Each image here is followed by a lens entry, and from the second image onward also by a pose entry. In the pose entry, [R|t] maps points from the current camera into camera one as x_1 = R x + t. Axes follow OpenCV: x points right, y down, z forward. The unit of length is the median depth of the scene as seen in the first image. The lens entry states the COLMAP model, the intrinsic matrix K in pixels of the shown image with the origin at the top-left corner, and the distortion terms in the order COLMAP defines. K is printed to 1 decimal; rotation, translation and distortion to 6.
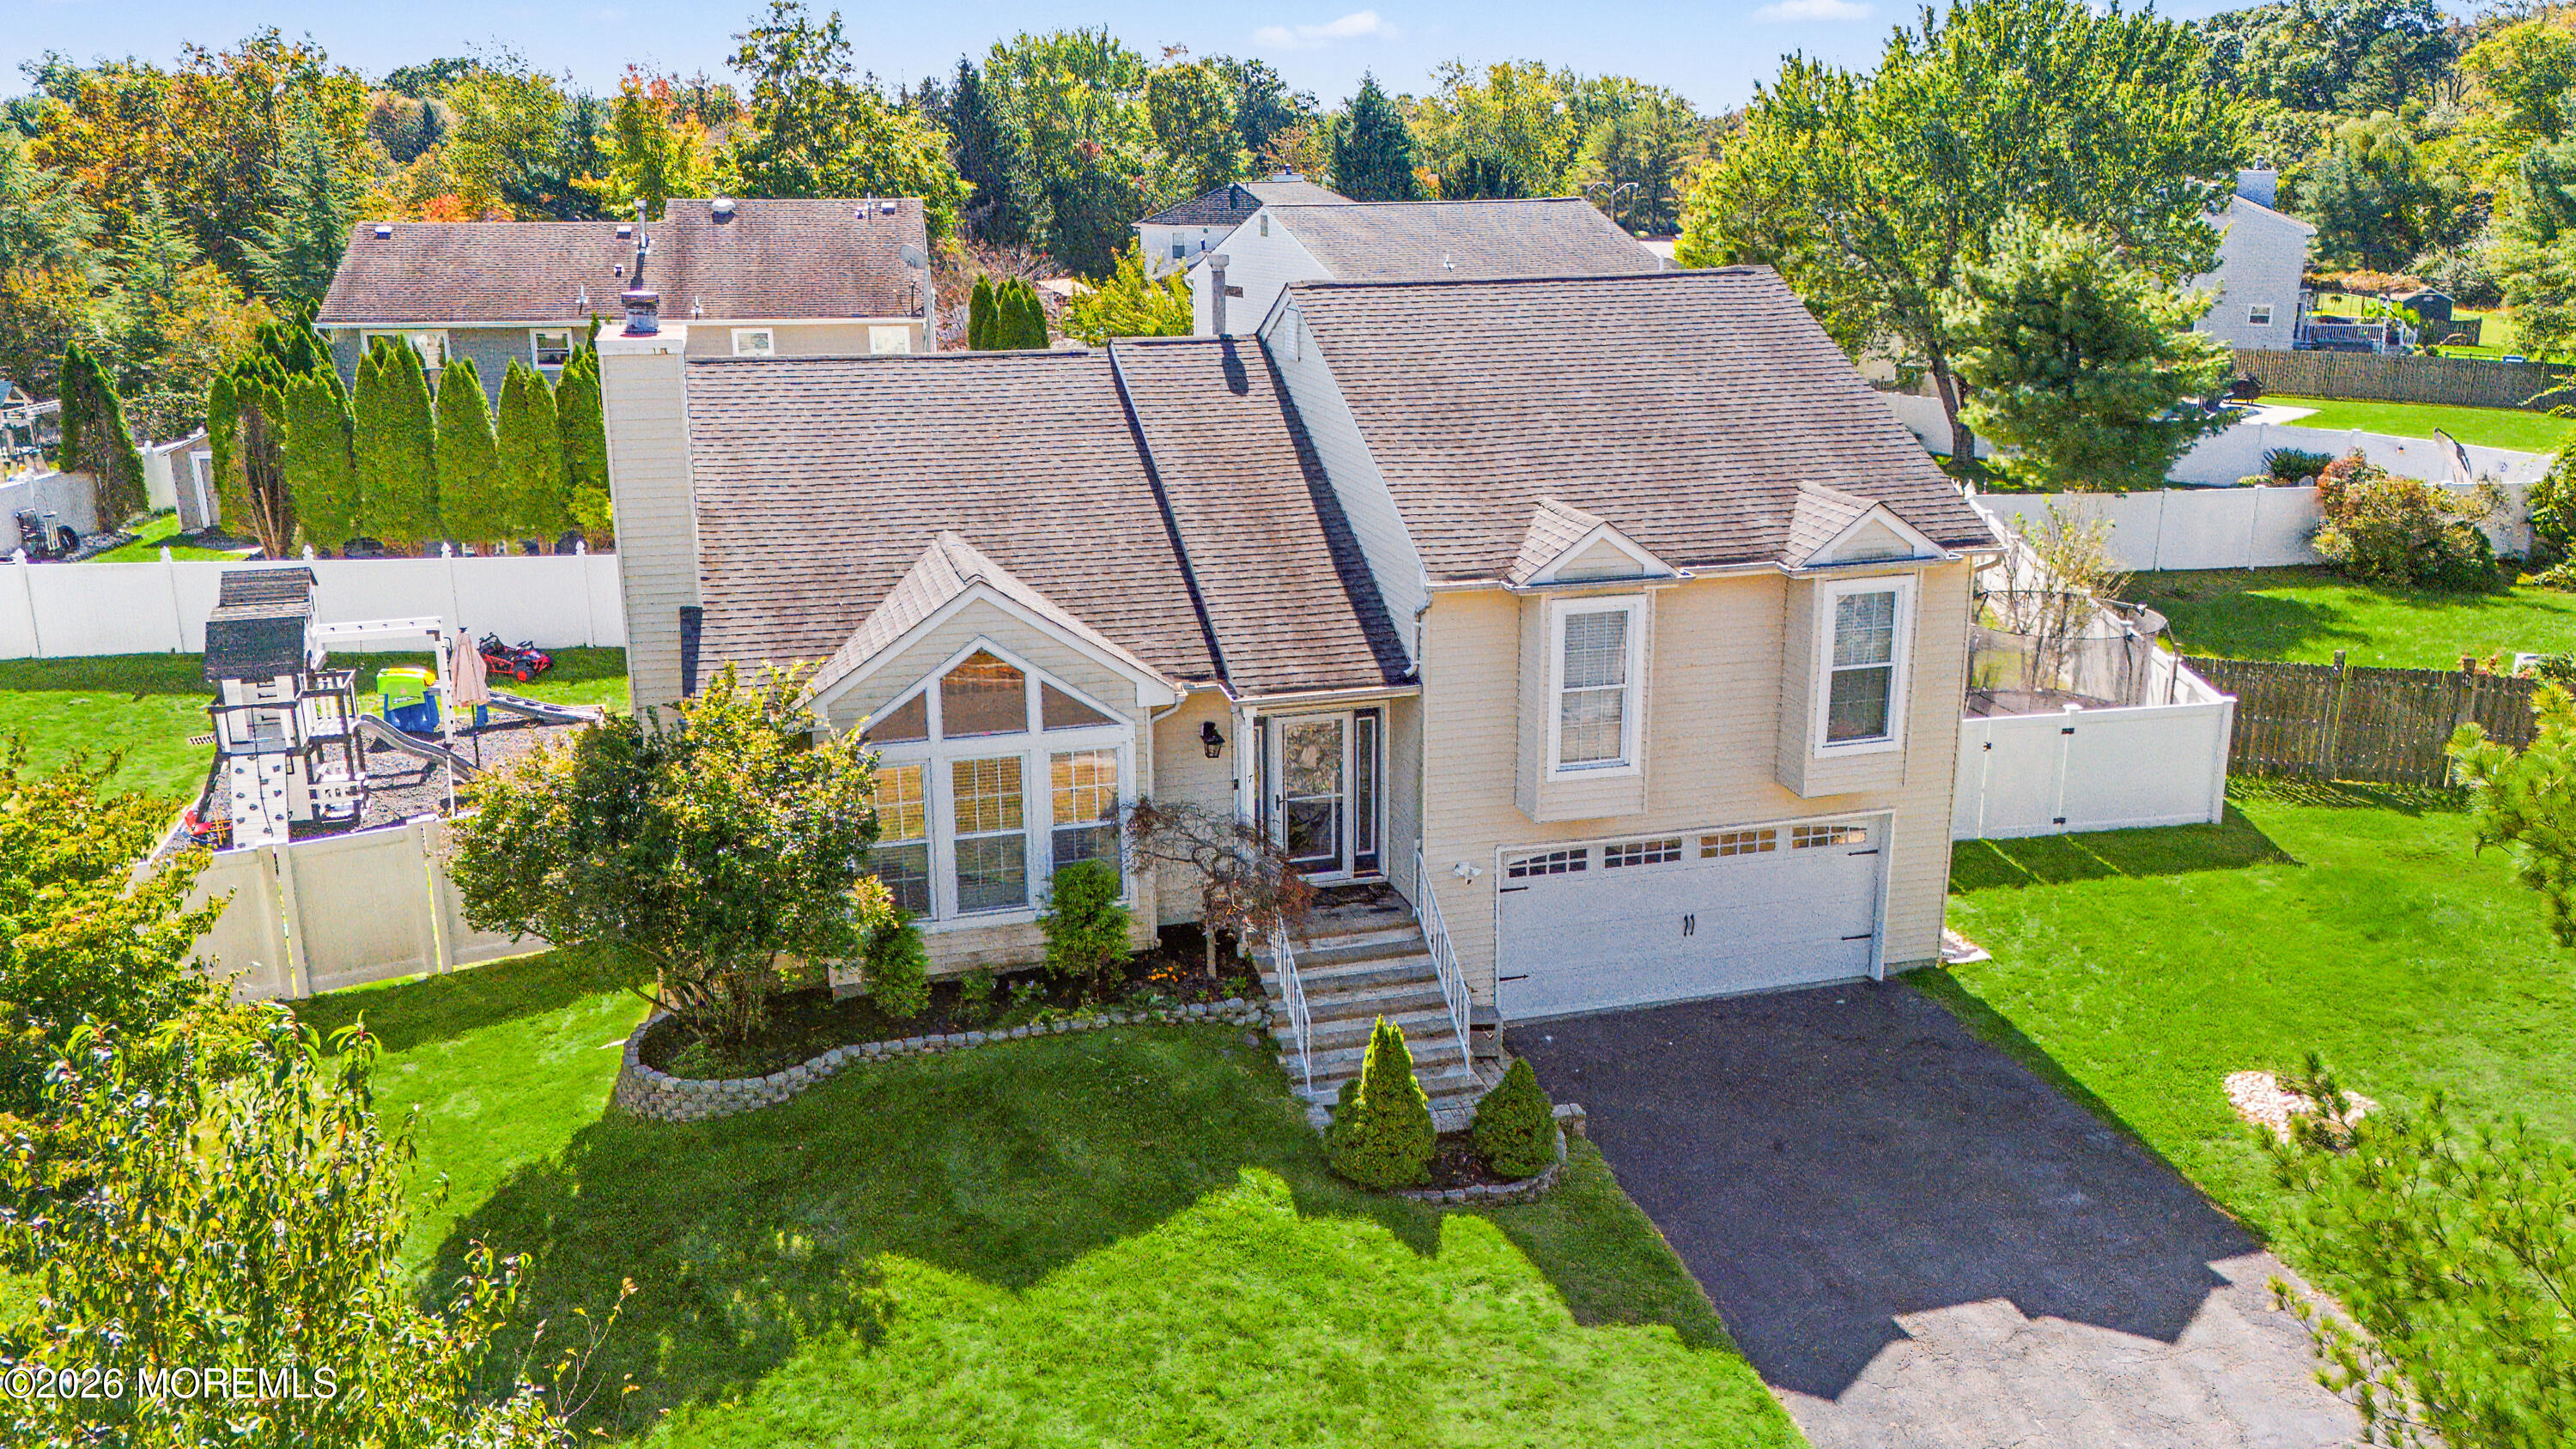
lens RADIAL K [[1963.8, 0, 1309.1], [0, 1963.8, 682.5], [0, 0, 1]] dist [0.062844, -0.080110]
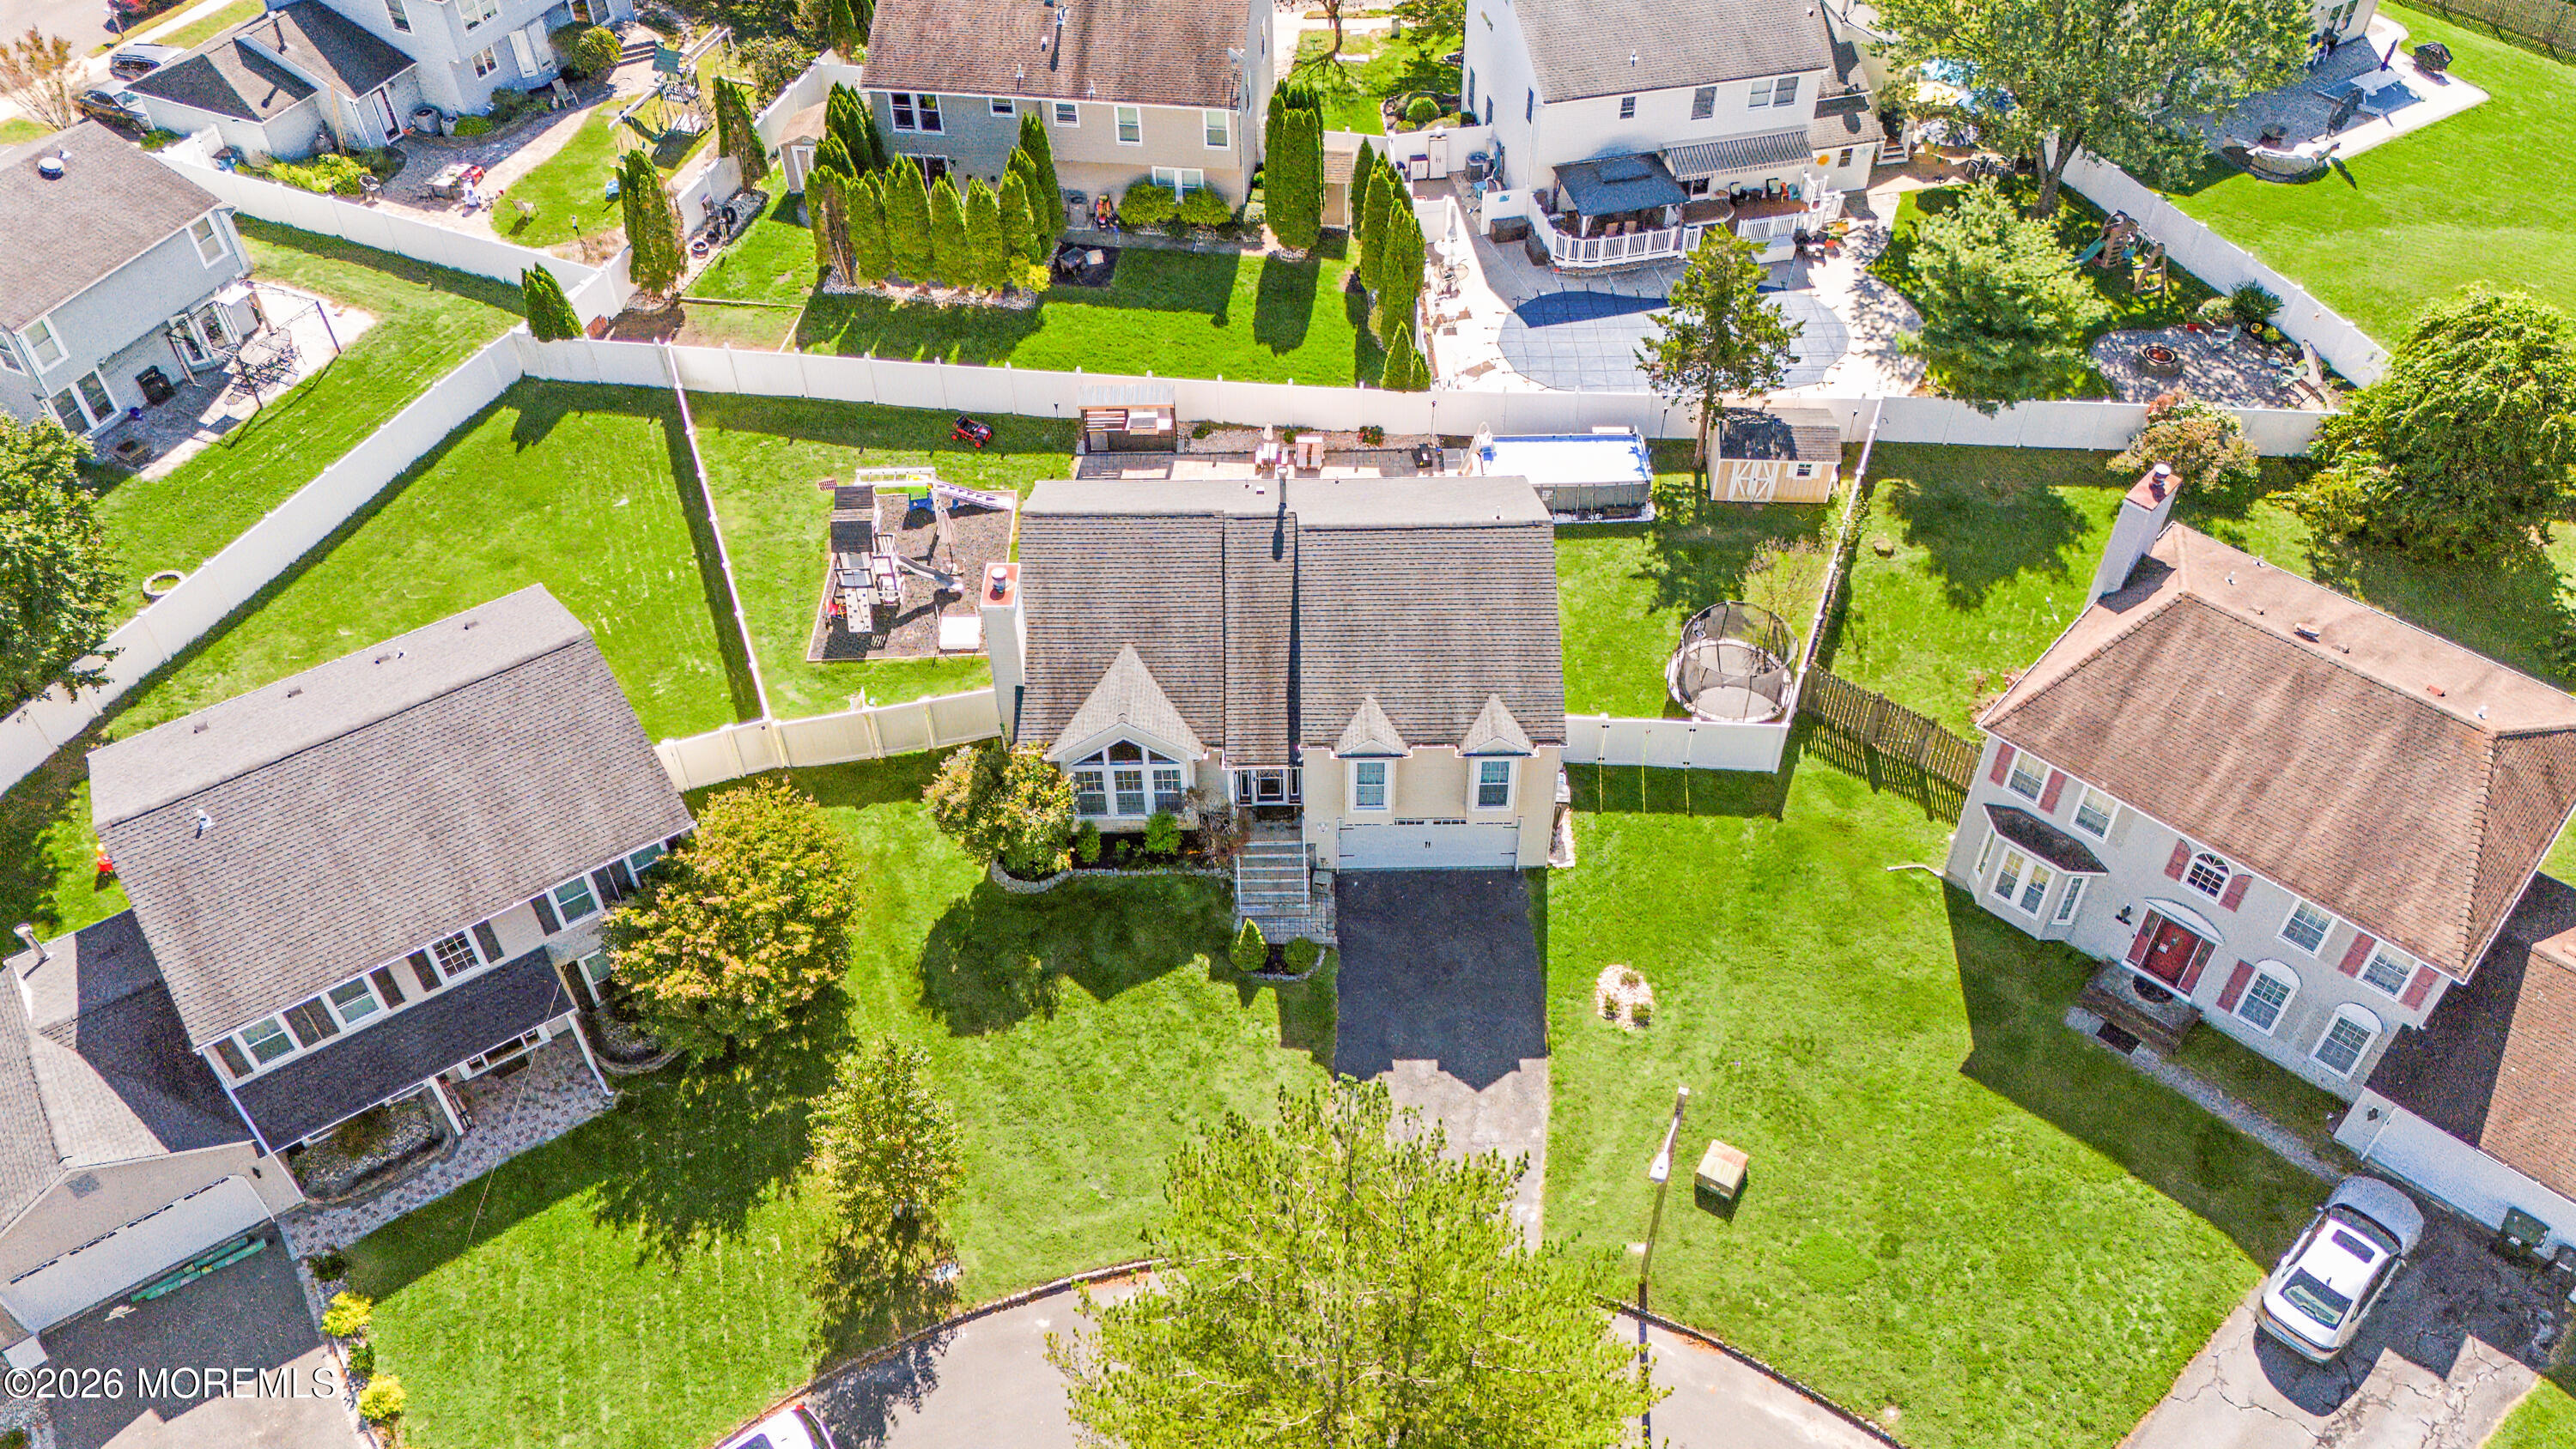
lens RADIAL K [[1880.3, 0, 1310.4], [0, 1880.3, 728.3], [0, 0, 1]] dist [0.057046, -0.063881]
pose [[0.964233, 0.186339, -0.188501, 0.493157], [-0.066736, 0.858937, 0.507714, -1.214566], [0.256518, -0.476974, 0.840651, -0.913899]]
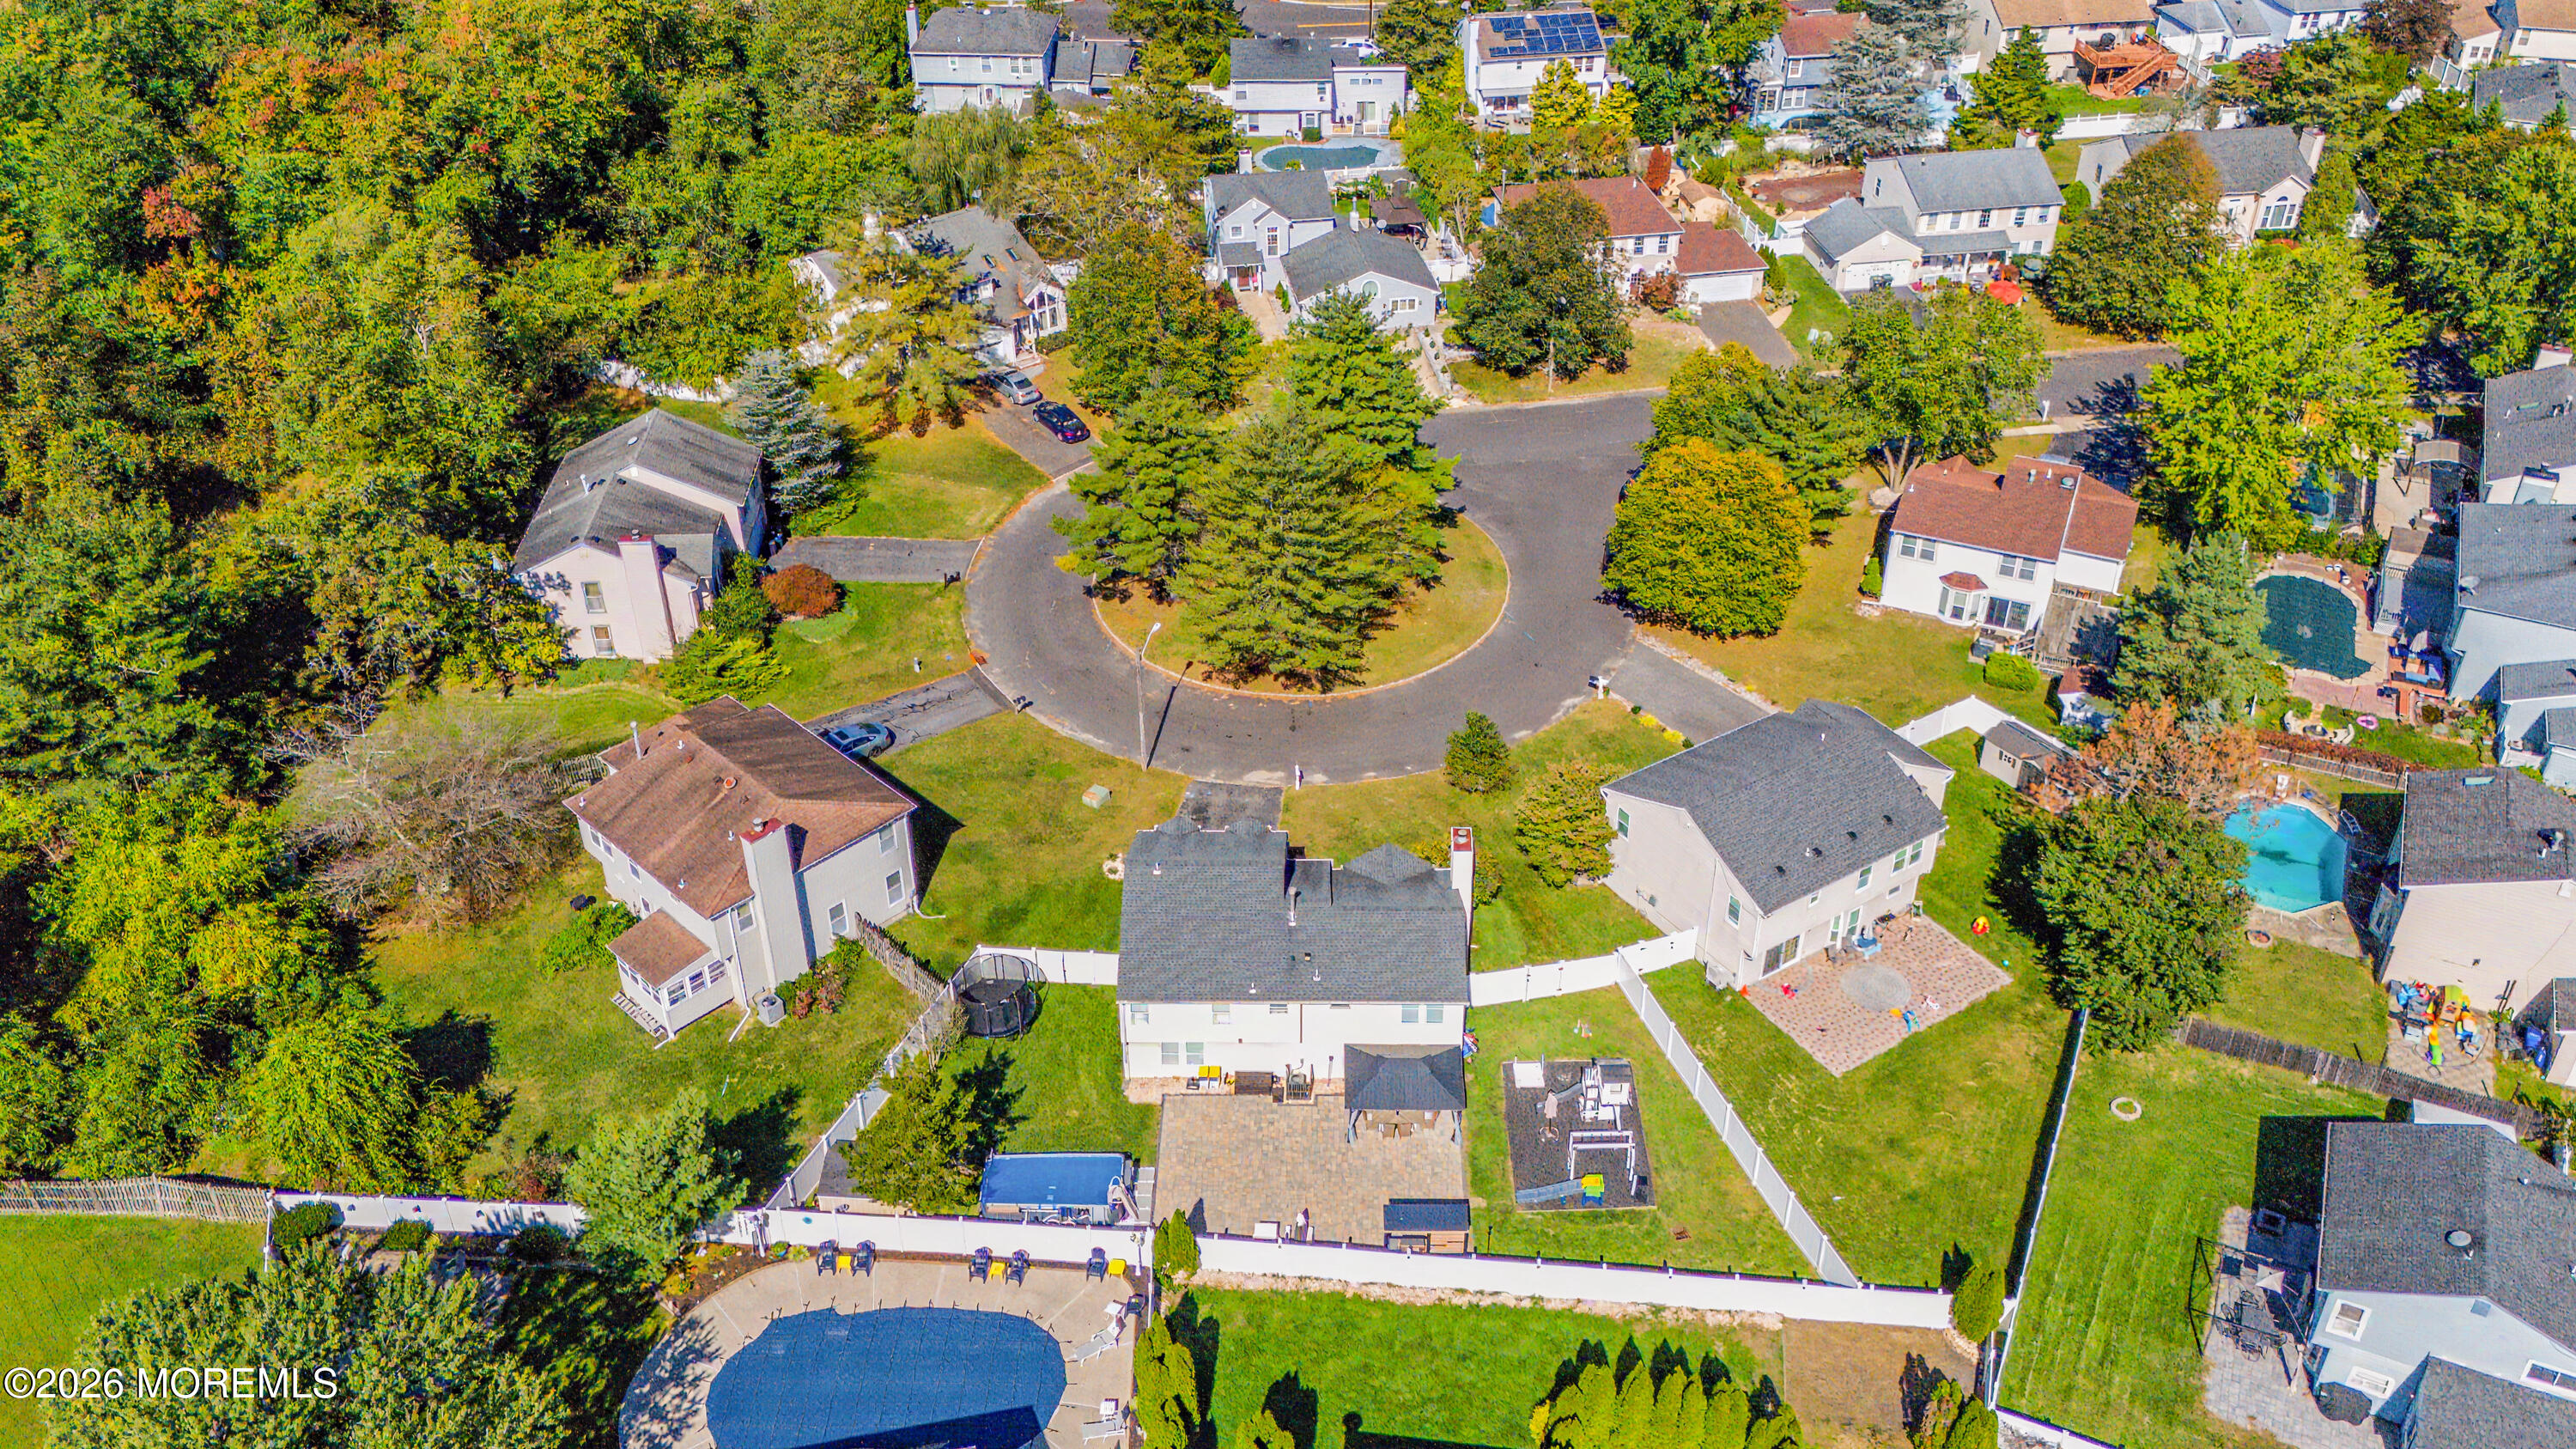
lens RADIAL K [[2163.1, 0, 1337.5], [0, 2163.1, 661.1], [0, 0, 1]] dist [0.092787, -0.127959]
pose [[-0.960339, -0.159412, 0.228773, -1.048190], [0.067663, 0.662705, 0.745818, -3.758782], [-0.270501, 0.731717, -0.625635, 3.579448]]
